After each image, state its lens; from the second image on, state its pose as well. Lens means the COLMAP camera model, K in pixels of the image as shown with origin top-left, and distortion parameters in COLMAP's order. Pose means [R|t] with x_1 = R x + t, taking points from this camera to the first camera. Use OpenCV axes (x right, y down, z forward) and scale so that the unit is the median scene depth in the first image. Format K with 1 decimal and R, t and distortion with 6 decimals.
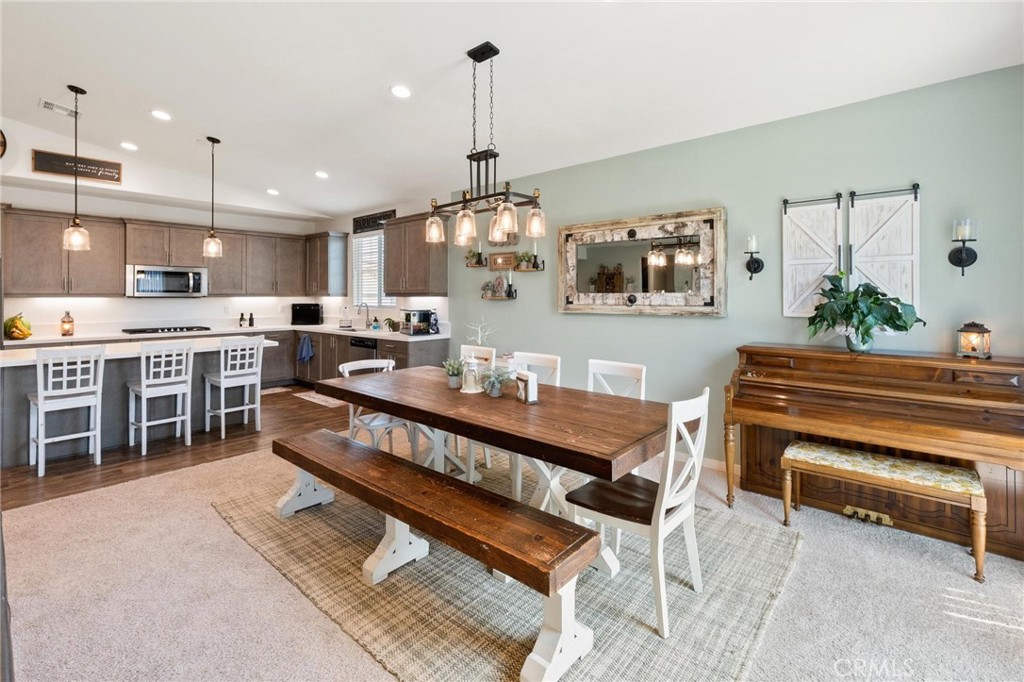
lens RADIAL K [[455.7, 0, 509.7], [0, 455.7, 291.5], [0, 0, 1]] dist [0.003715, 0.000418]
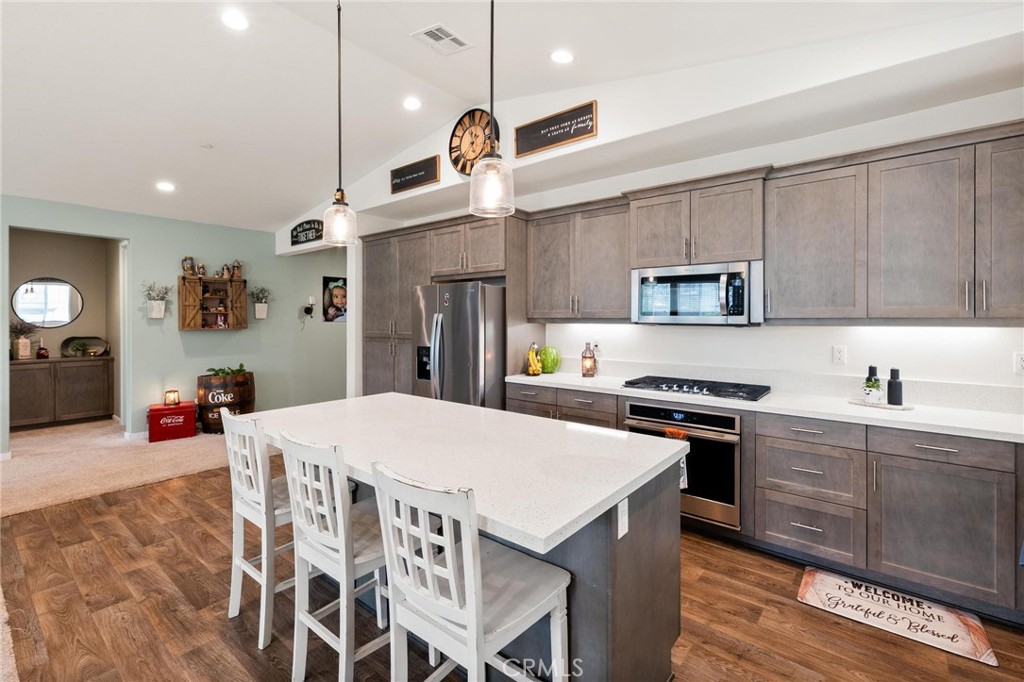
lens RADIAL K [[455.7, 0, 501.8], [0, 455.7, 319.1], [0, 0, 1]] dist [0.003715, 0.000418]
pose [[0.021699, 0.000122, -0.999765, -0.267474], [0.007912, 0.999969, 0.000294, 0.005206], [0.999733, -0.007917, 0.021697, 0.905463]]
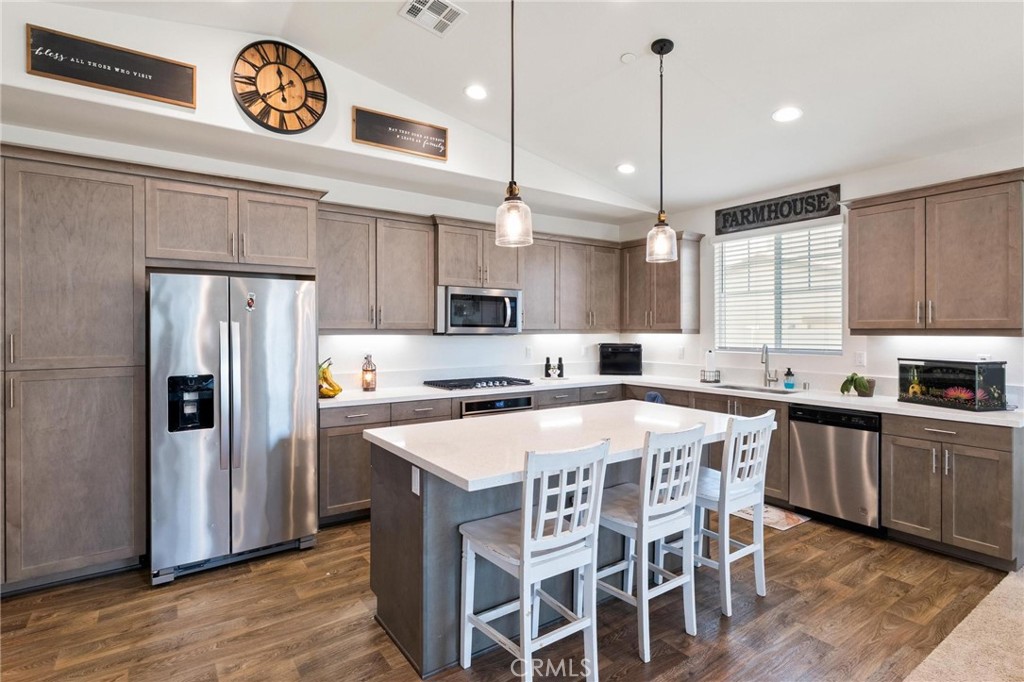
lens RADIAL K [[509.7, 0, 510.5], [0, 509.7, 330.0], [0, 0, 1]] dist [-0.000905, 0.000111]
pose [[0.970314, 0.001497, -0.241844, -0.614927], [0.000765, 0.999957, 0.009260, -0.001051], [0.241848, -0.009170, 0.970271, 0.331732]]
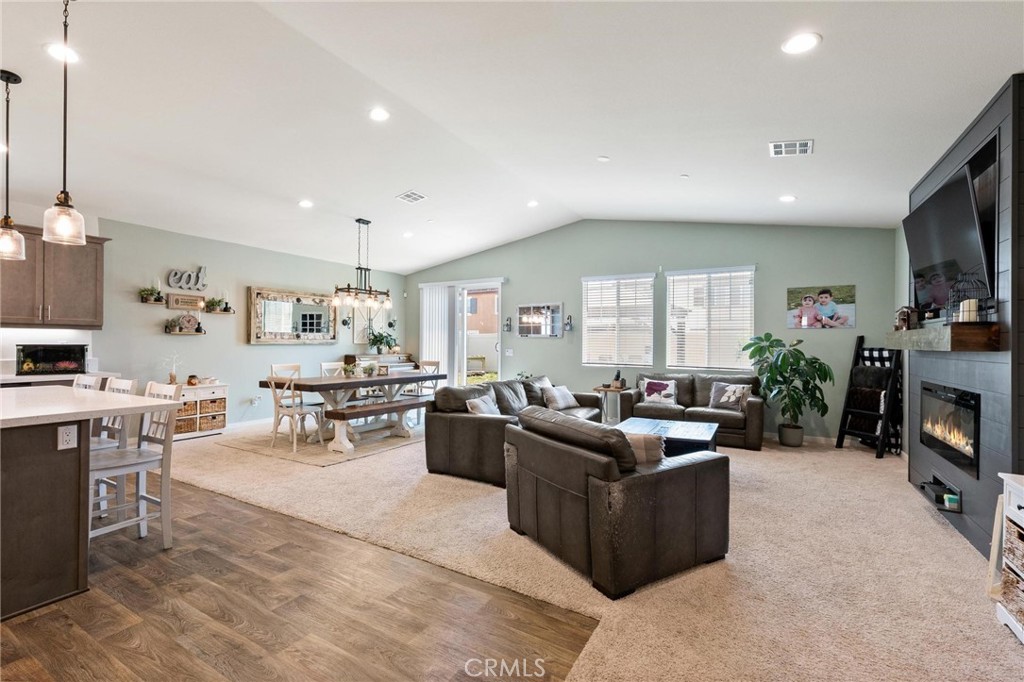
lens RADIAL K [[455.7, 0, 505.1], [0, 455.7, 342.2], [0, 0, 1]] dist [0.003715, 0.000418]
pose [[-0.176648, 0.002889, 0.984270, -1.280031], [-0.014803, 0.999875, -0.005591, 0.030707], [-0.984163, -0.015558, -0.176583, 0.381554]]
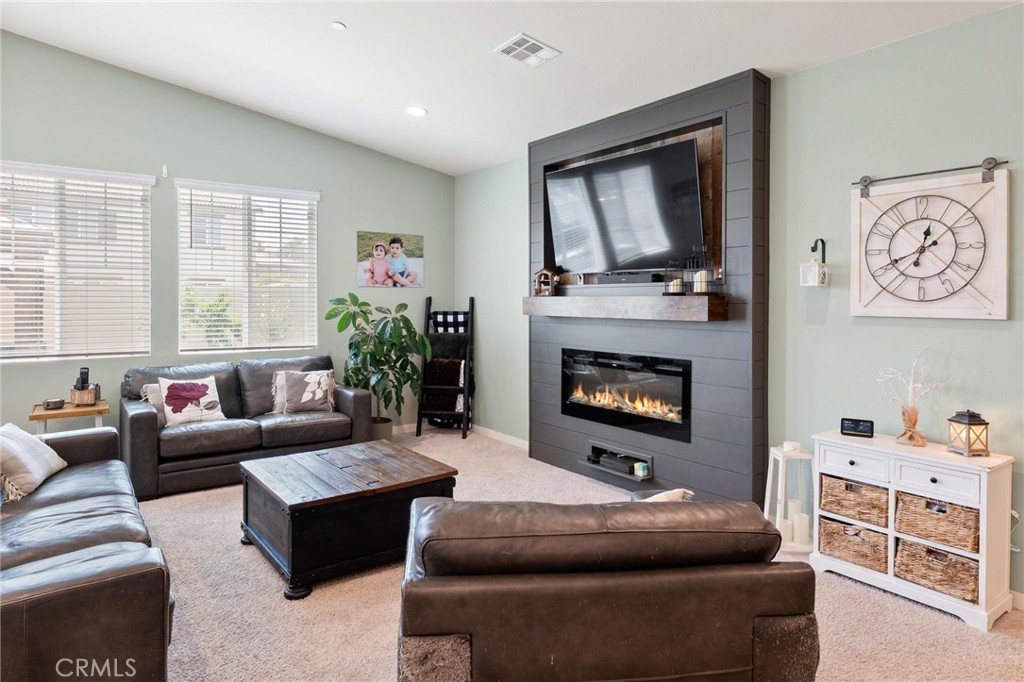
lens RADIAL K [[610.0, 0, 485.8], [0, 610.0, 303.0], [0, 0, 1]] dist [-0.000584, -0.001420]
pose [[-0.973168, -0.000961, 0.230092, -0.779989], [-0.001211, 0.999999, -0.000945, 0.010983], [-0.230091, -0.001199, -0.973168, 0.509864]]
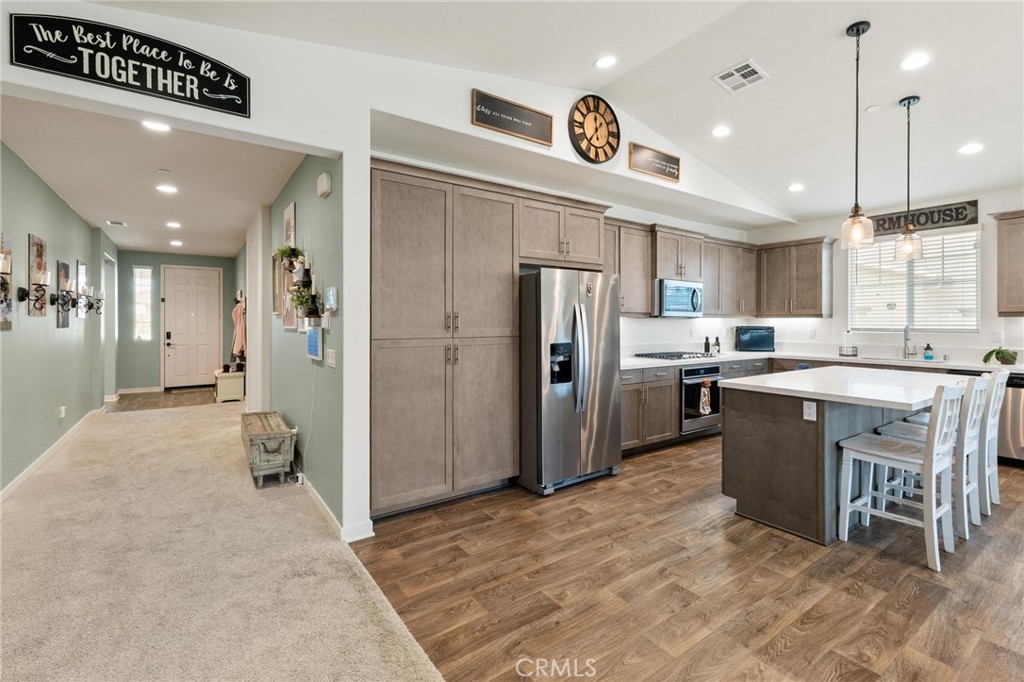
lens RADIAL K [[455.7, 0, 508.2], [0, 455.7, 320.6], [0, 0, 1]] dist [0.003715, 0.000418]
pose [[0.969927, 0.003462, -0.243373, -0.997393], [-0.001522, 0.999966, 0.008161, 0.014670], [0.243393, -0.007545, 0.969898, 0.109473]]
